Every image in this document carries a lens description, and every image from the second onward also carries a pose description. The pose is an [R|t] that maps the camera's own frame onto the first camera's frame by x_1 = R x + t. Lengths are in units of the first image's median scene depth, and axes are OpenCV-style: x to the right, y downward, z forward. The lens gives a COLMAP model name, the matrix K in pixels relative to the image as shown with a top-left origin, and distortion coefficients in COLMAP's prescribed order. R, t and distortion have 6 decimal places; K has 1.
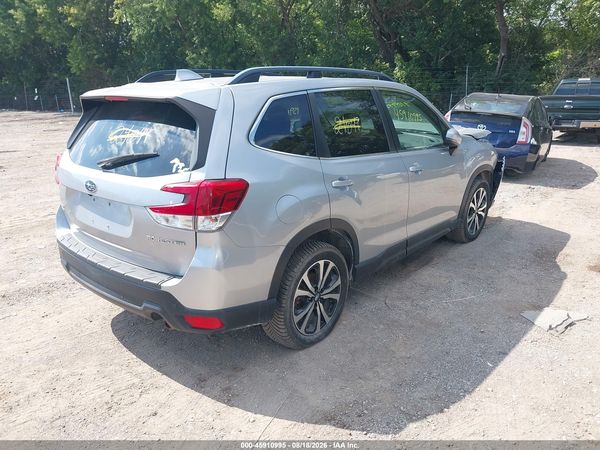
lens RADIAL K [[467.7, 0, 300.0], [0, 467.7, 225.0], [0, 0, 1]] dist [0.002593, 0.001440]
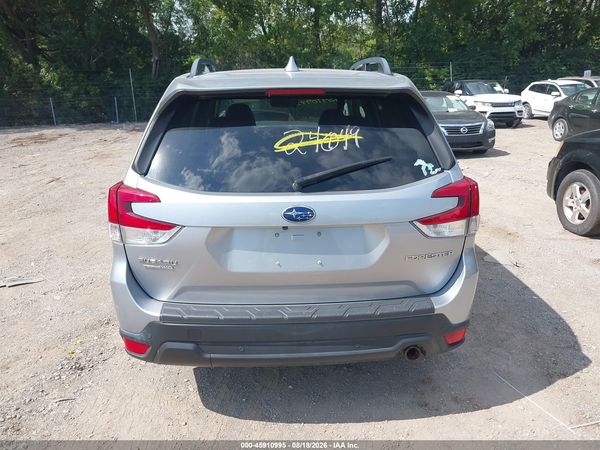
lens RADIAL K [[467.7, 0, 300.0], [0, 467.7, 225.0], [0, 0, 1]] dist [0.002593, 0.001440]
pose [[0.743524, -0.196977, 0.639040, -0.890565], [0.201544, 0.977205, 0.066716, -0.112782], [-0.637615, 0.079190, 0.766274, 0.439139]]
